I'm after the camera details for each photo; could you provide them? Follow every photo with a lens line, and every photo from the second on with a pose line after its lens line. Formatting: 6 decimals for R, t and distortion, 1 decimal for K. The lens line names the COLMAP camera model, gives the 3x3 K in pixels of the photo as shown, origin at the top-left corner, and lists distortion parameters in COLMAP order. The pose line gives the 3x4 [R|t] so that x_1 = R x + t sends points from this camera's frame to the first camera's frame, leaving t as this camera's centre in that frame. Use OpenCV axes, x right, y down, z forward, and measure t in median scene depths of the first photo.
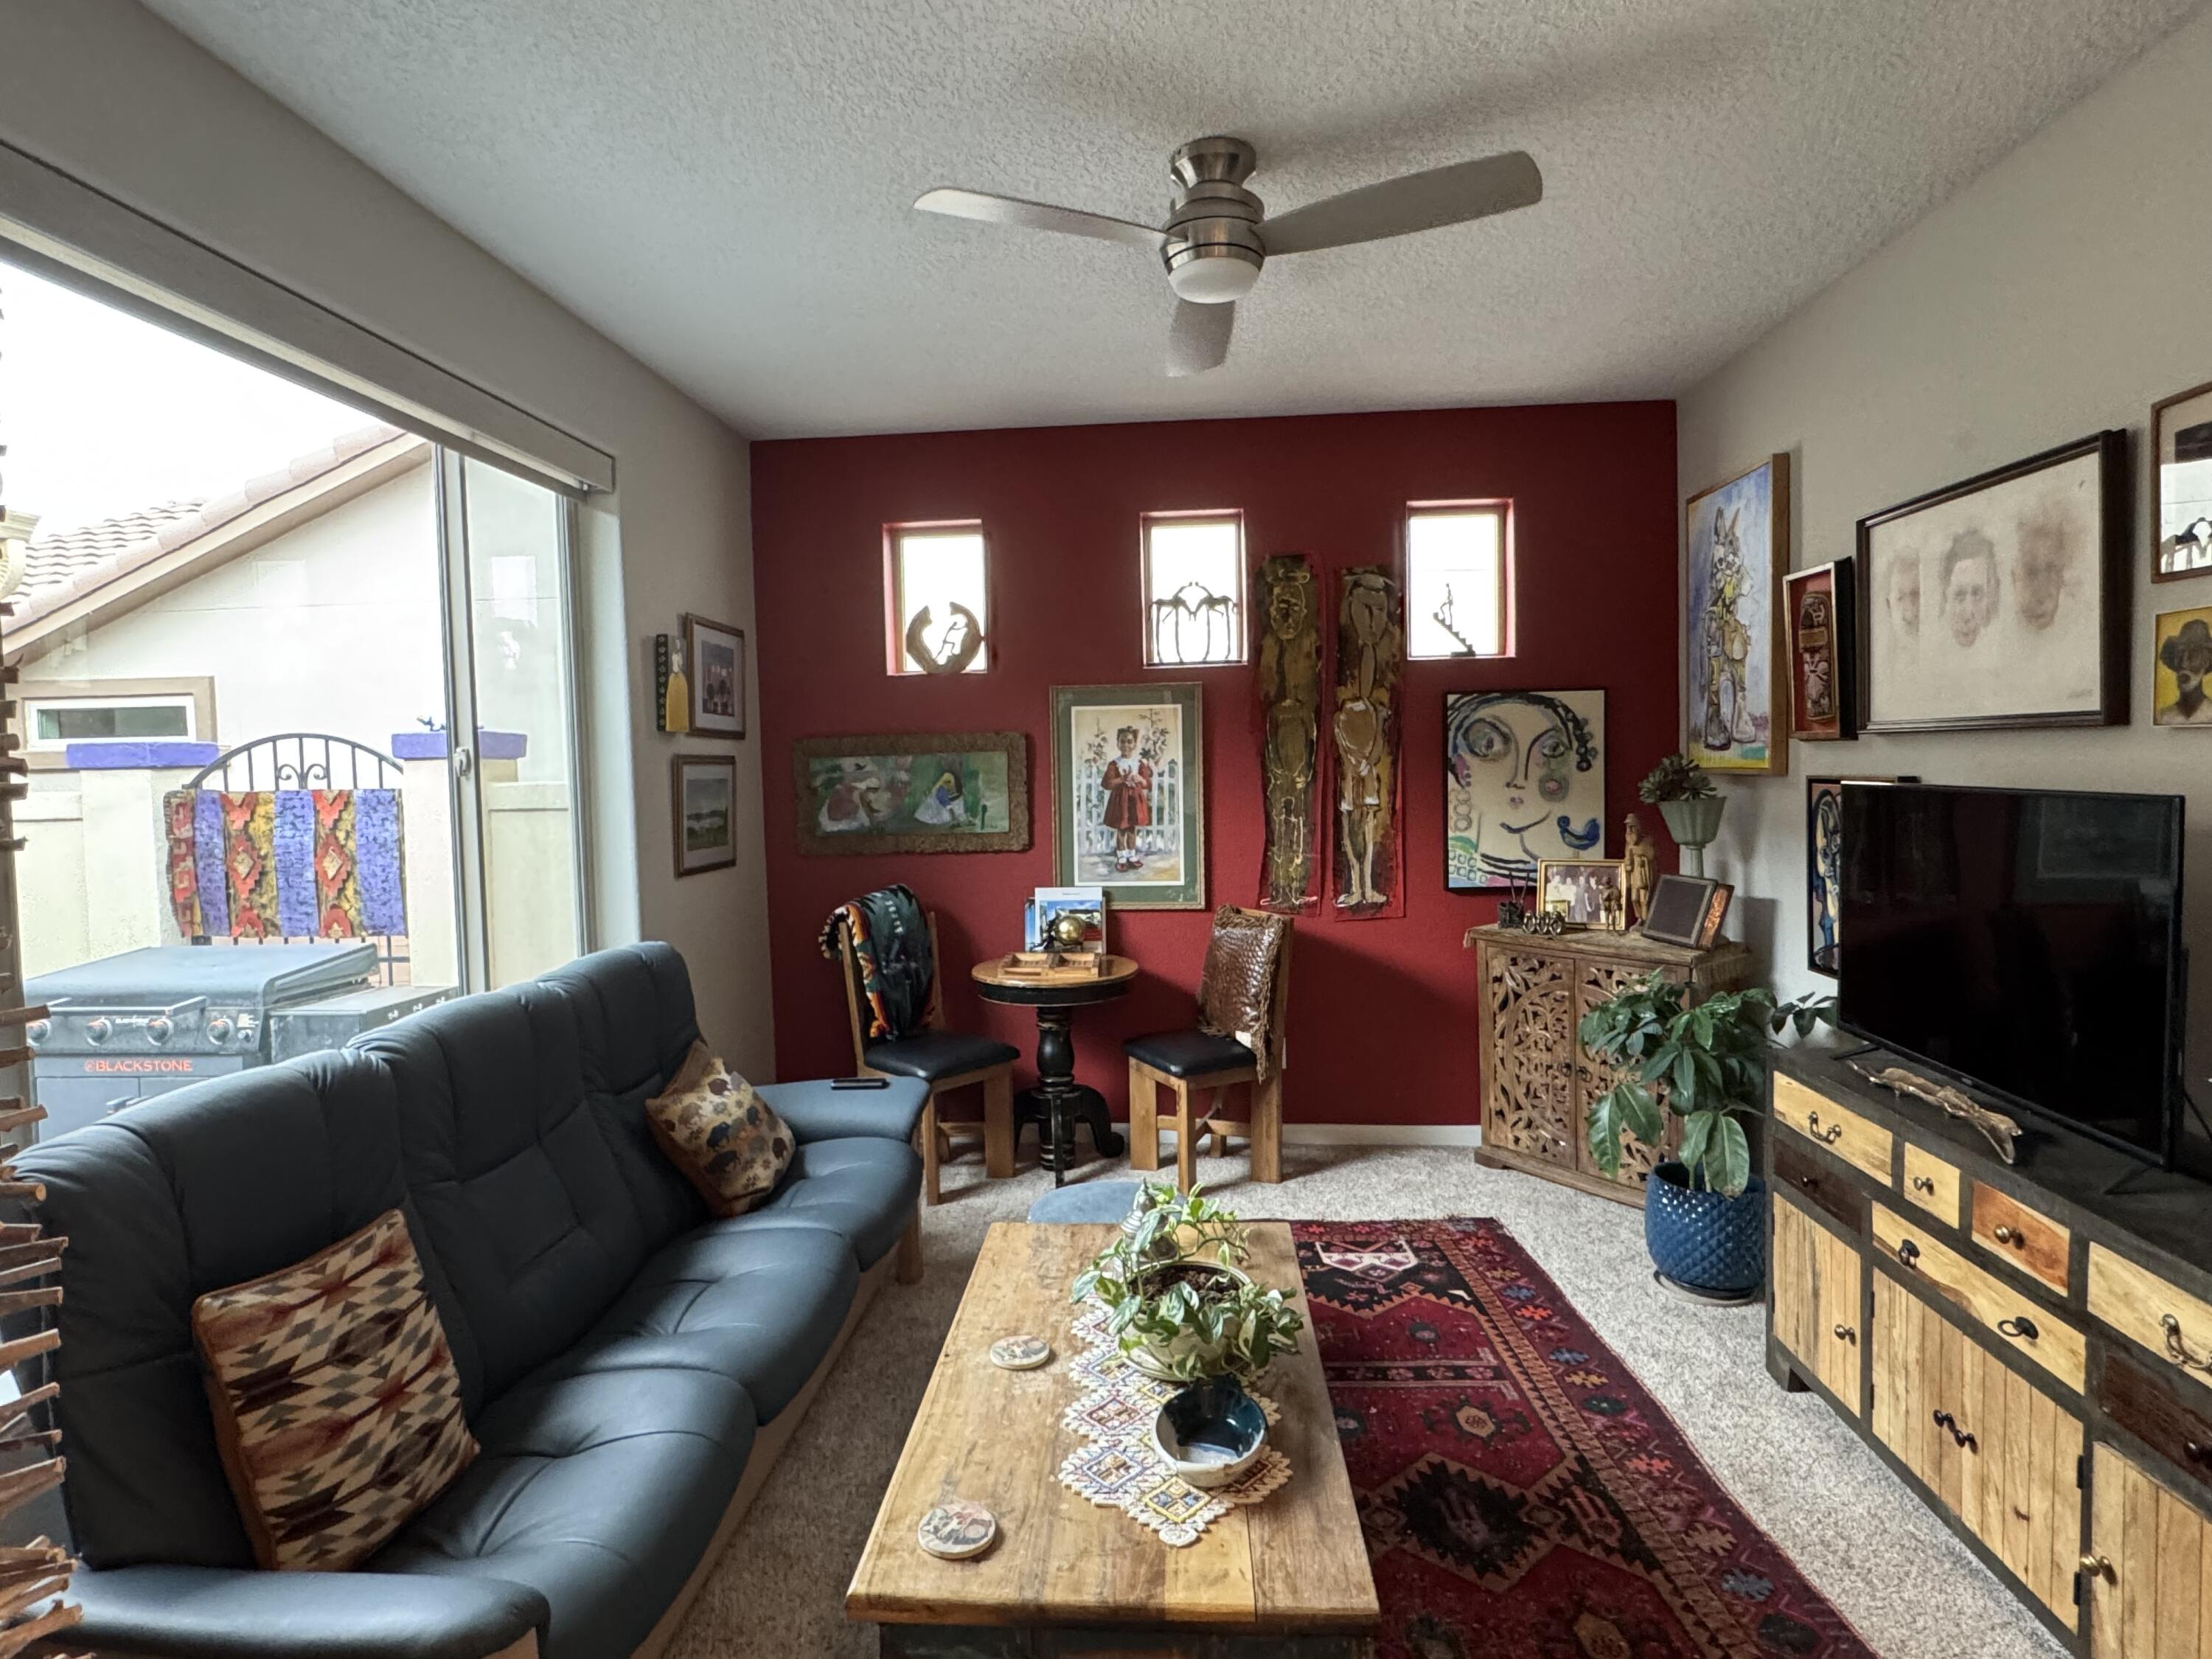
lens RADIAL K [[1233.3, 0, 1092.6], [0, 1233.3, 826.7], [0, 0, 1]] dist [-0.003700, 0.000970]
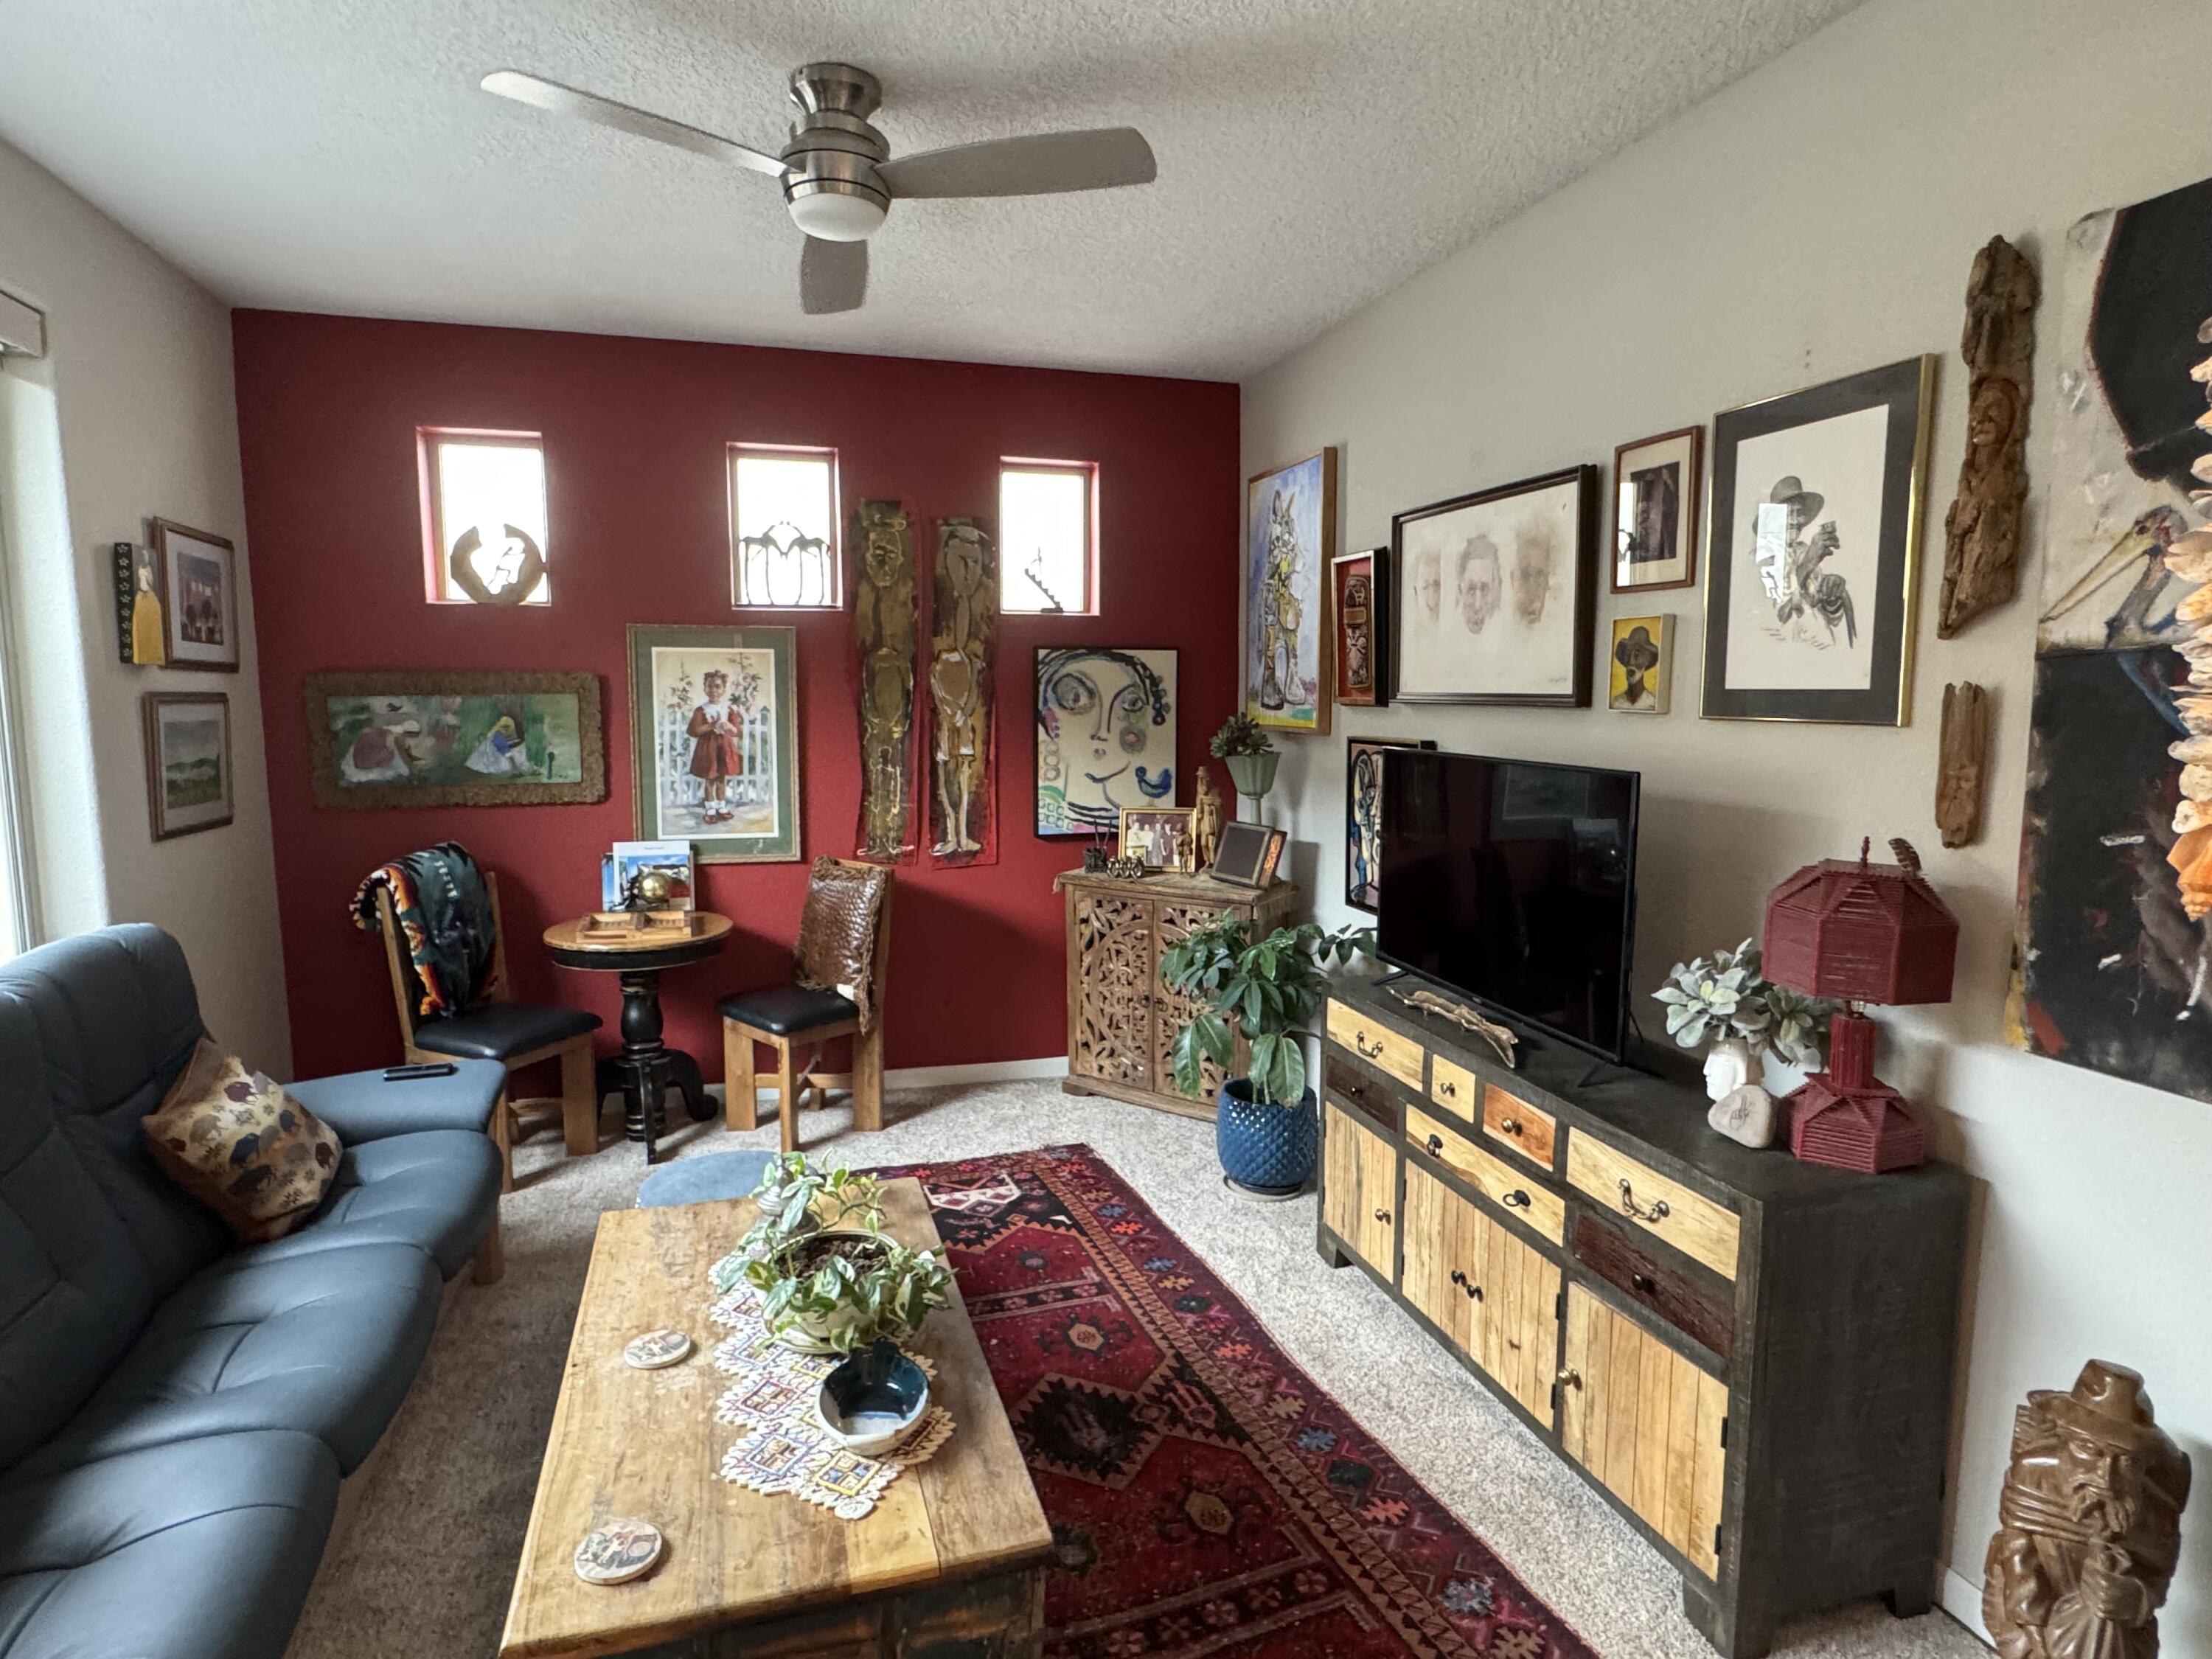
lens RADIAL K [[1231.7, 0, 1100.5], [0, 1231.7, 833.9], [0, 0, 1]] dist [-0.004173, 0.002397]
pose [[0.934943, -0.016763, 0.354403, -0.037646], [-0.004792, 0.998196, 0.059856, -0.016529], [-0.354767, -0.057660, 0.933175, 0.006885]]
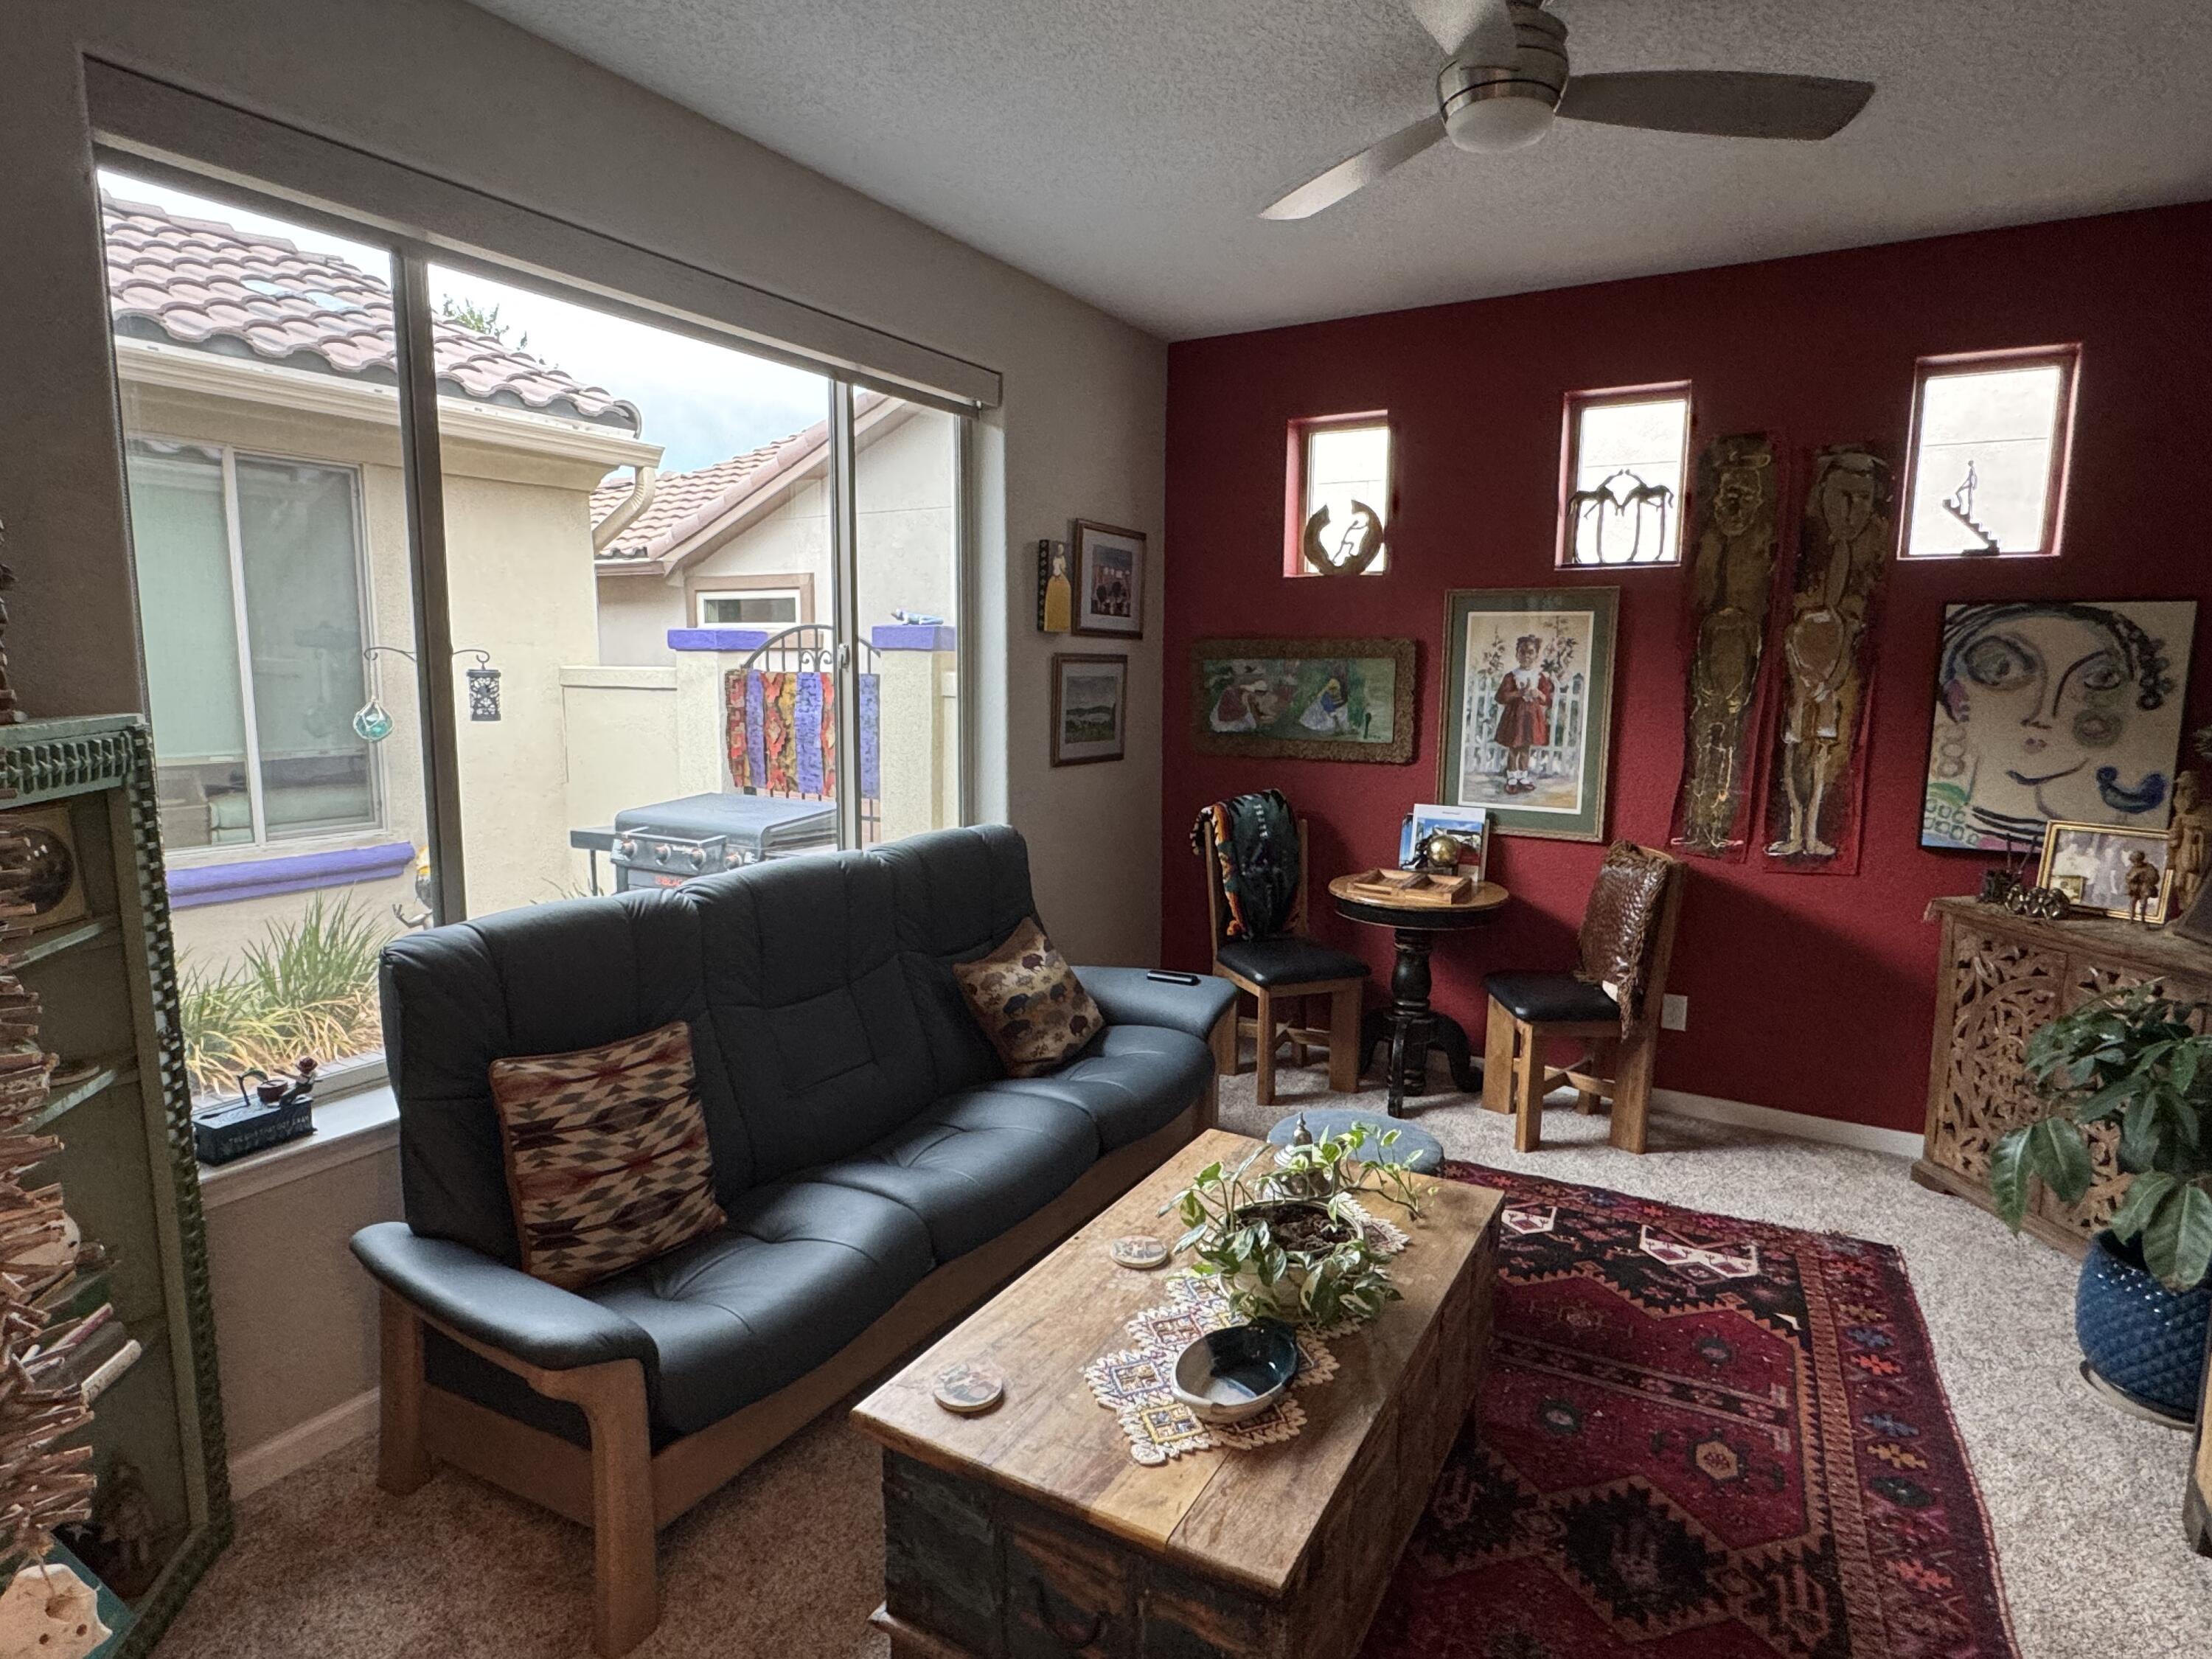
lens RADIAL K [[1231.7, 0, 1100.5], [0, 1231.7, 833.9], [0, 0, 1]] dist [-0.004173, 0.002397]
pose [[0.896106, 0.093223, -0.433939, 0.179025], [-0.052842, 0.993148, 0.104236, -0.016080], [0.440683, -0.070477, 0.894892, 0.044393]]
